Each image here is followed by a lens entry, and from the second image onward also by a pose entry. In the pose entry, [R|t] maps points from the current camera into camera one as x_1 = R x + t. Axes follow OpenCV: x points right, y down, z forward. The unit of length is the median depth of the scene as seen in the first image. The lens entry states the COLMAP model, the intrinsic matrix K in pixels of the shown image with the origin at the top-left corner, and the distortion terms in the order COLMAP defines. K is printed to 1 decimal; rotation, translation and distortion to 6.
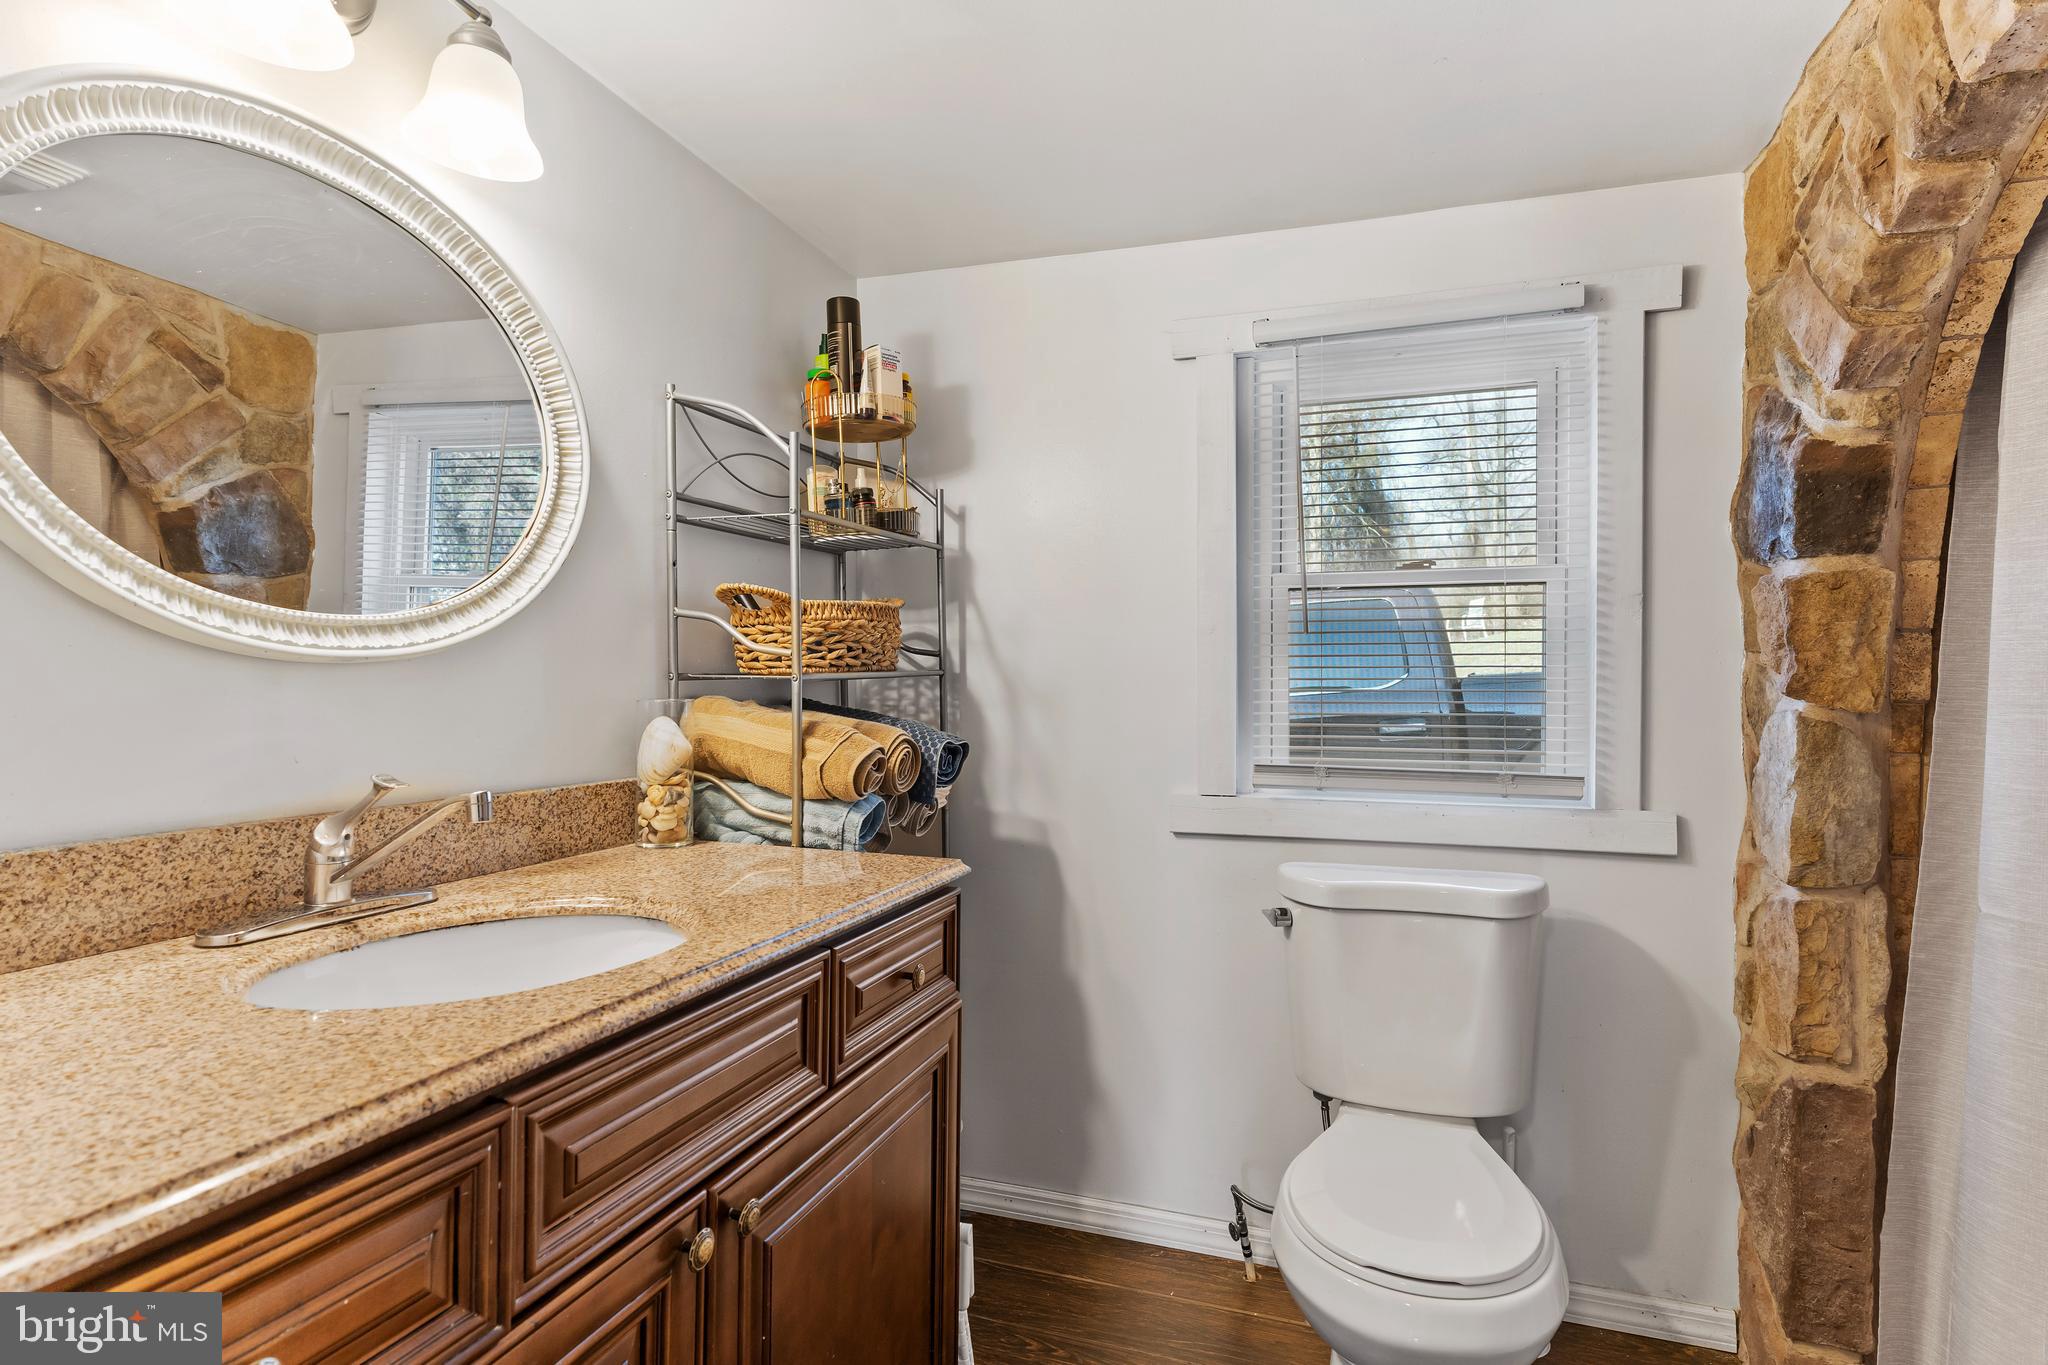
lens RADIAL K [[1062.2, 0, 1021.6], [0, 1062.2, 689.7], [0, 0, 1]] dist [-0.002912, -0.000411]
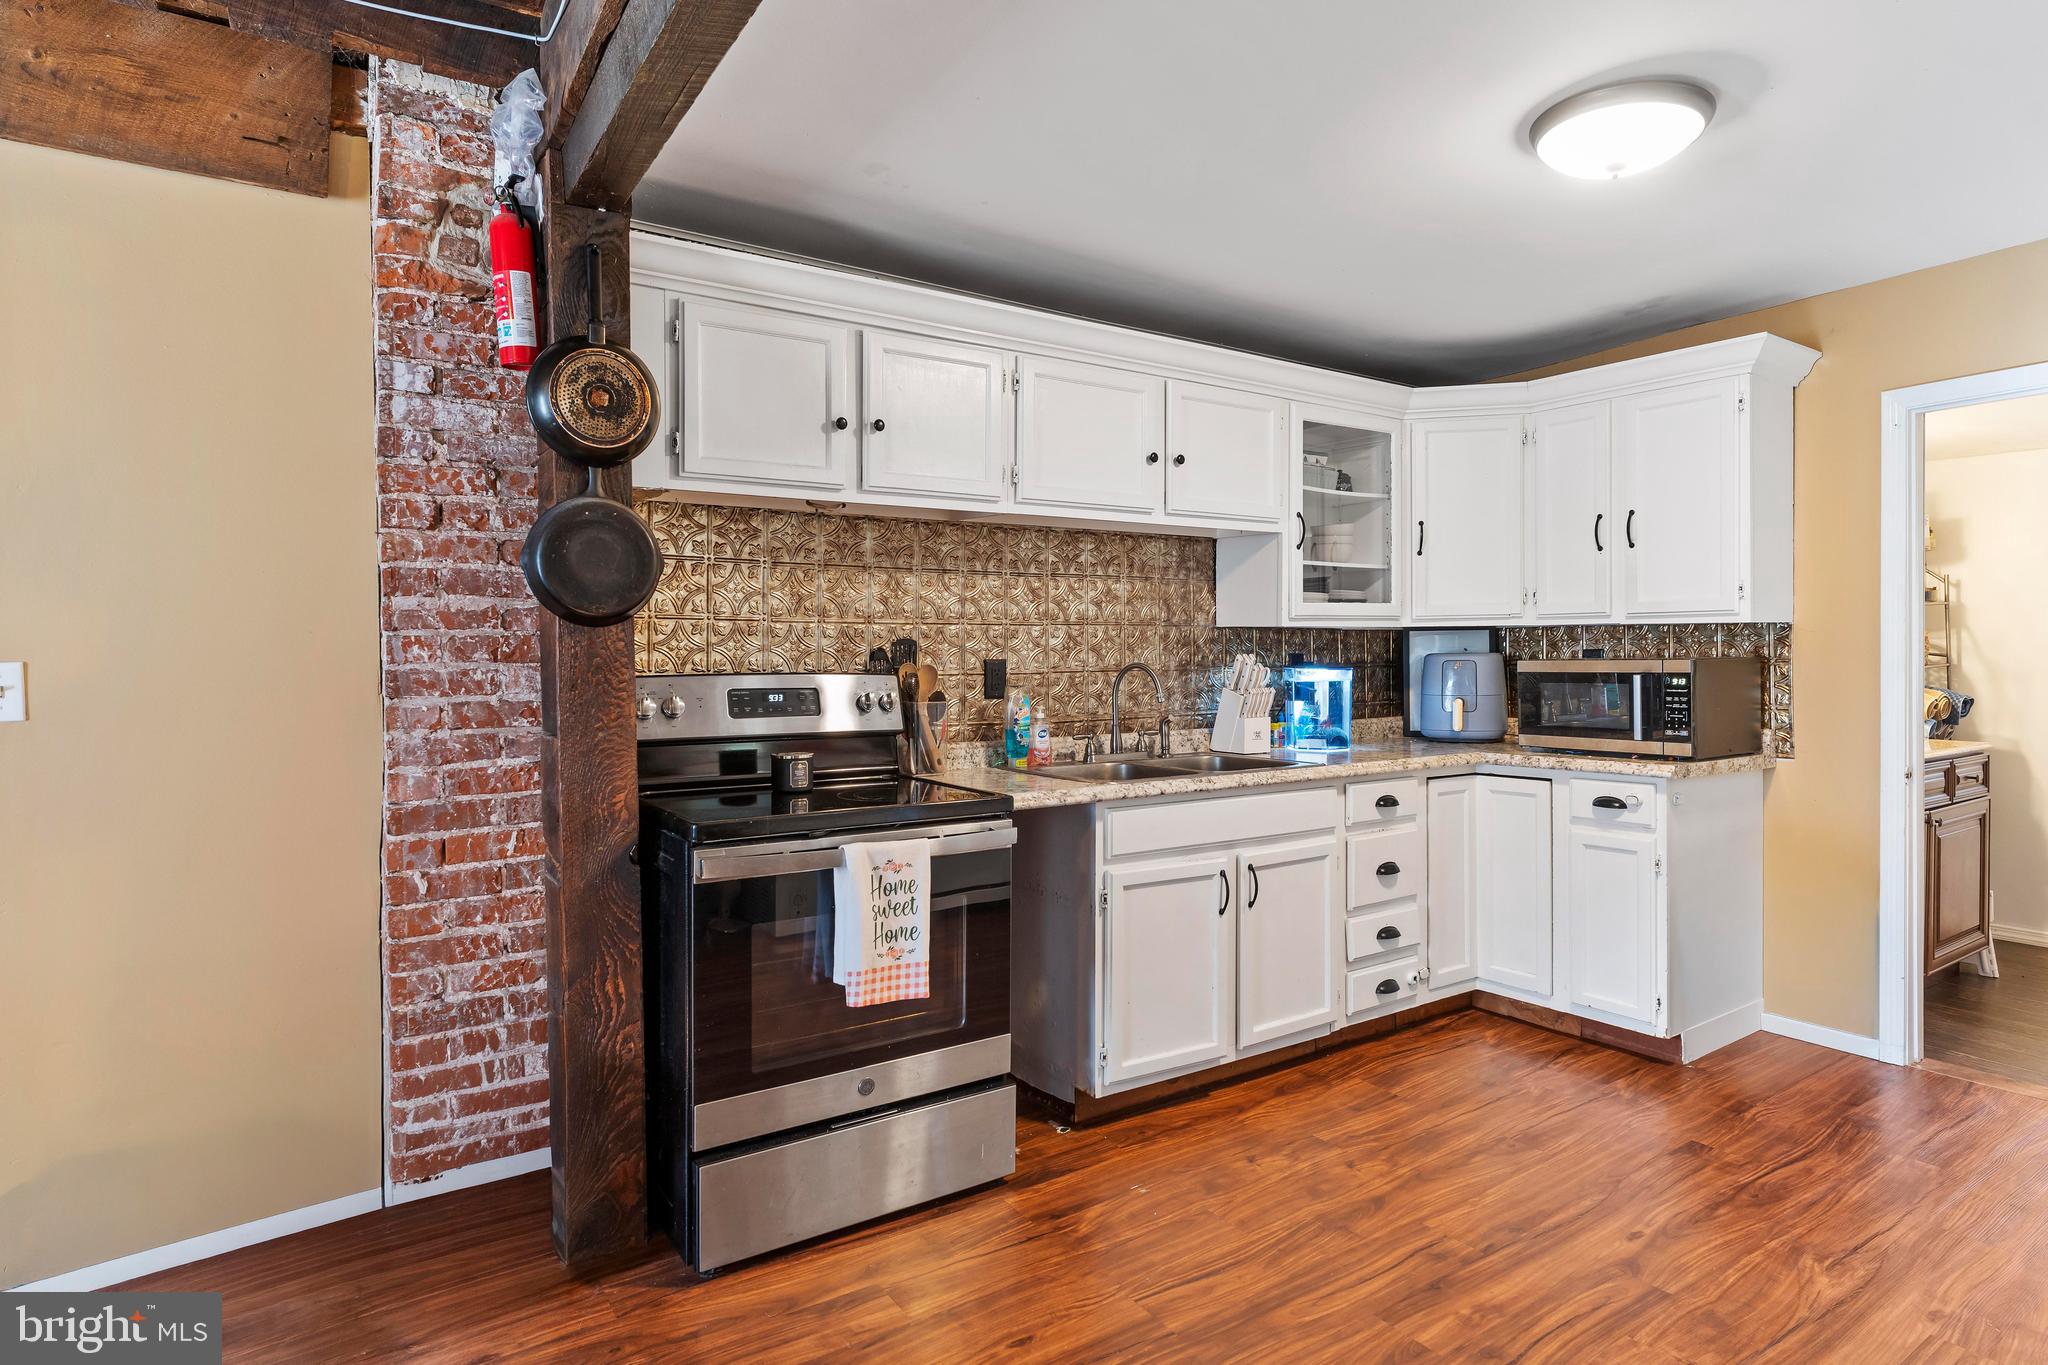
lens RADIAL K [[1062.2, 0, 1012.0], [0, 1062.2, 672.8], [0, 0, 1]] dist [-0.002912, -0.000411]
pose [[0.781475, -0.004135, -0.623923, -0.211272], [0.015429, 0.999800, 0.012700, -0.053632], [0.623746, -0.019551, 0.781383, -1.712266]]
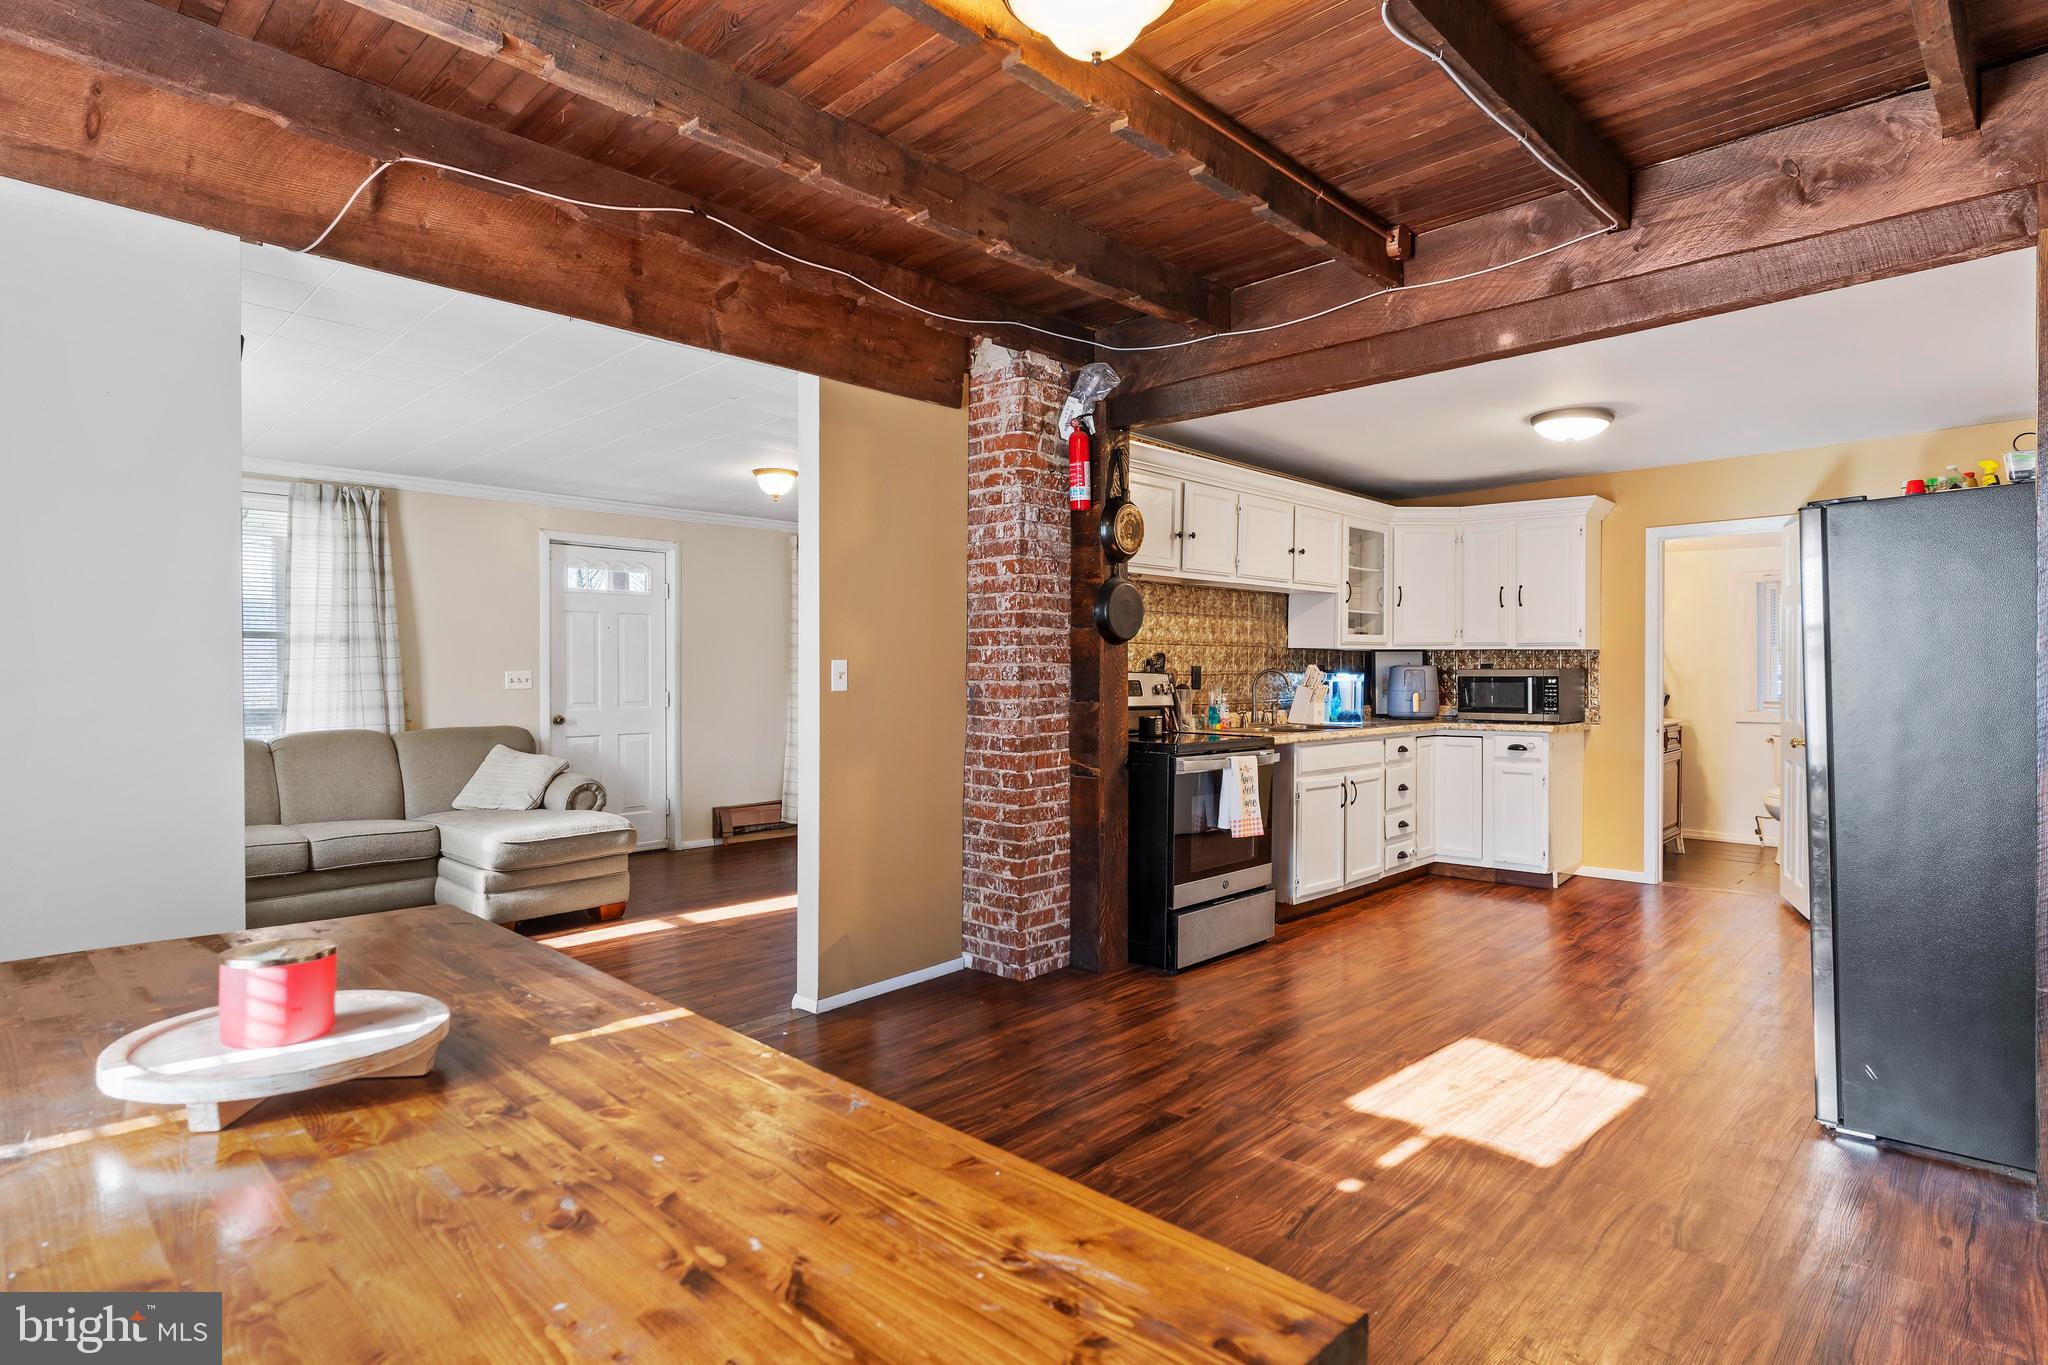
lens RADIAL K [[1062.2, 0, 1009.4], [0, 1062.2, 687.2], [0, 0, 1]] dist [-0.002912, -0.000411]
pose [[0.901278, -0.000039, -0.433242, -0.469631], [0.007109, 0.999867, 0.014699, -0.043348], [0.433184, -0.016327, 0.901158, -2.979519]]
